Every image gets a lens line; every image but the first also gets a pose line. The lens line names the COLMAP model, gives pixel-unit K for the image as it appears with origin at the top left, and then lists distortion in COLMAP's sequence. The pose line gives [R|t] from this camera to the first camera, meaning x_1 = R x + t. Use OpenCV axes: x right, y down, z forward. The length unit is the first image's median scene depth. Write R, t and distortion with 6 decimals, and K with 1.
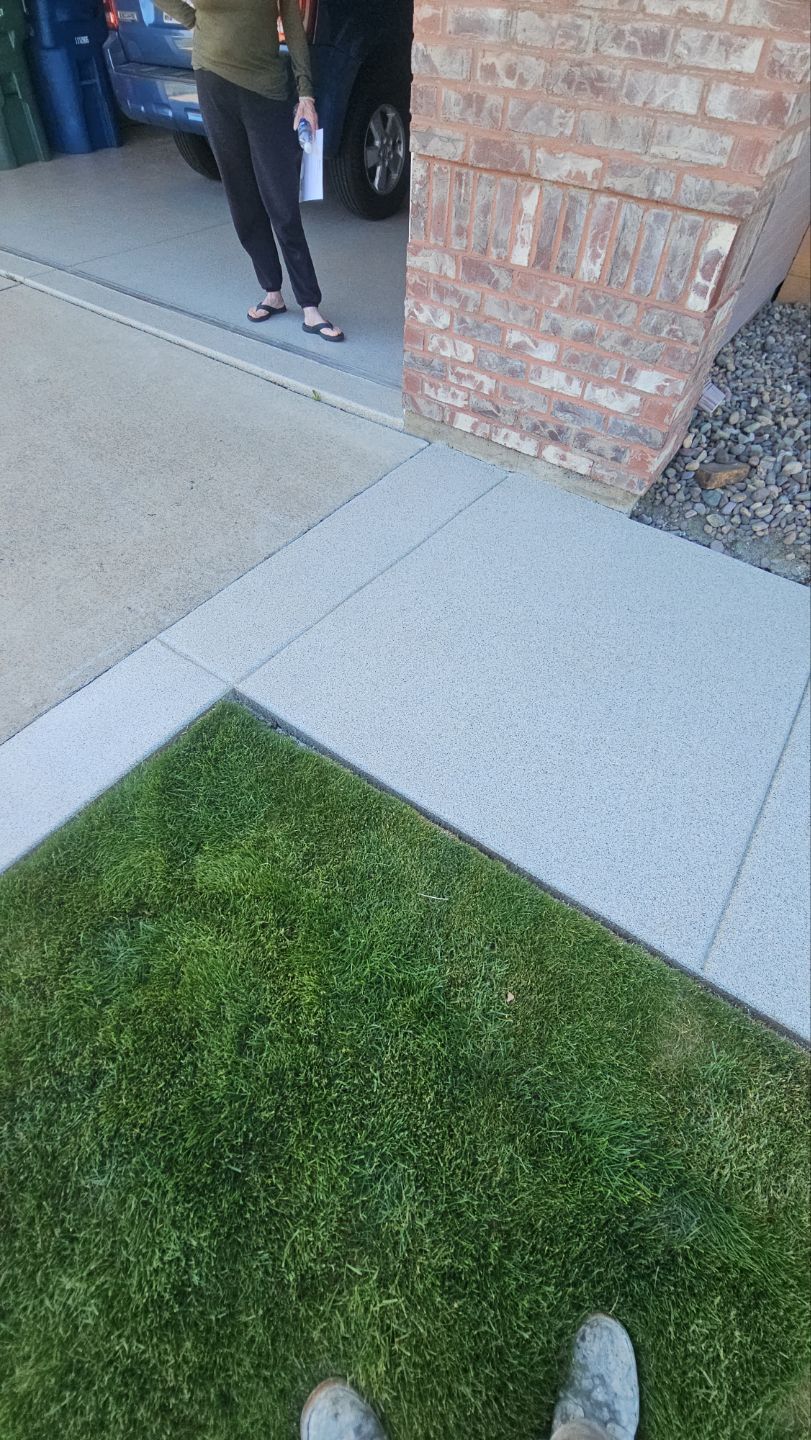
lens RADIAL K [[574.8, 0, 412.2], [0, 574.8, 715.2], [0, 0, 1]] dist [0.005266, -0.008065]
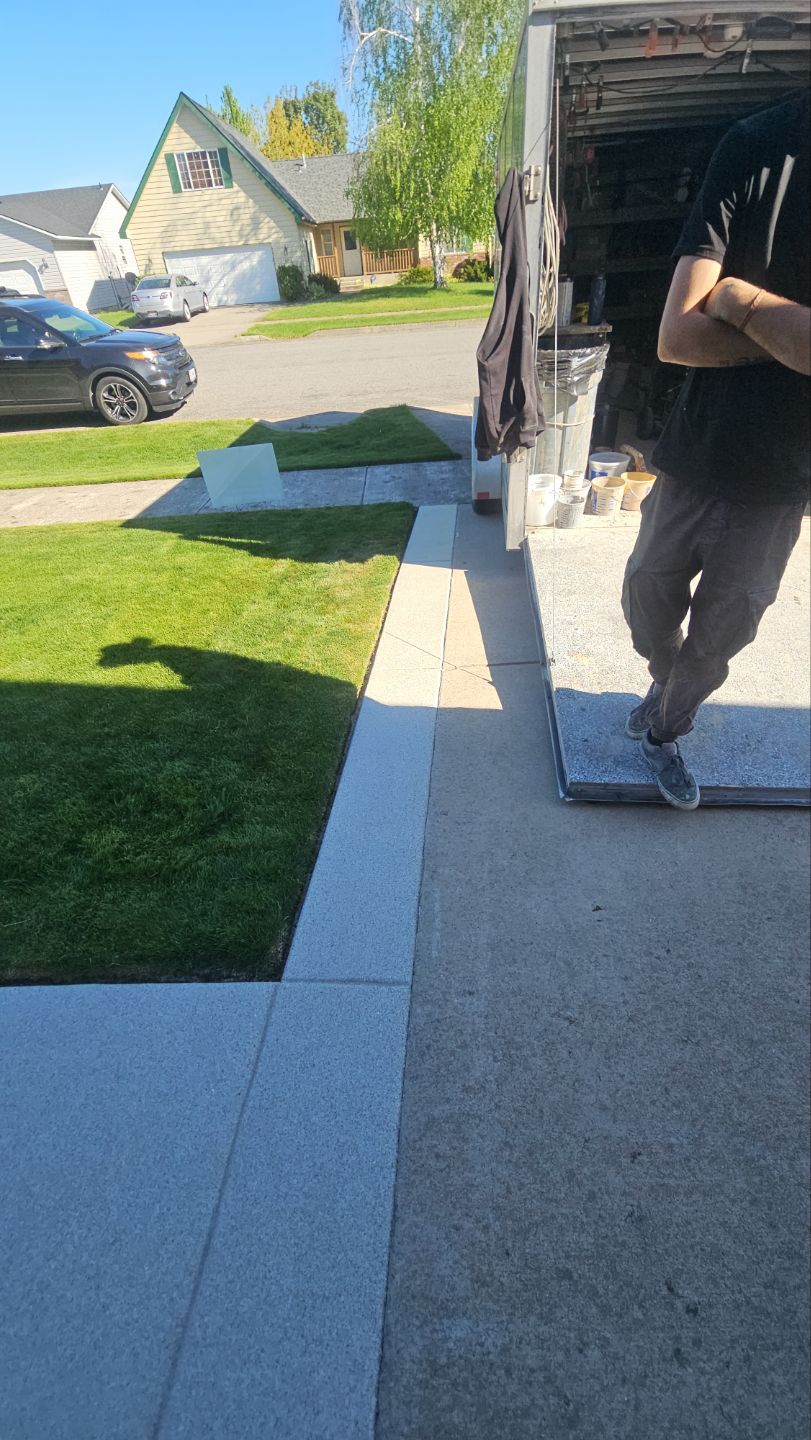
lens RADIAL K [[585.8, 0, 412.8], [0, 585.8, 719.7], [0, 0, 1]] dist [0.011590, -0.009327]
pose [[-0.821934, 0.361383, -0.440257, -0.191377], [-0.438478, 0.091882, 0.894033, -0.875396], [0.363540, 0.927879, 0.082938, 0.519938]]
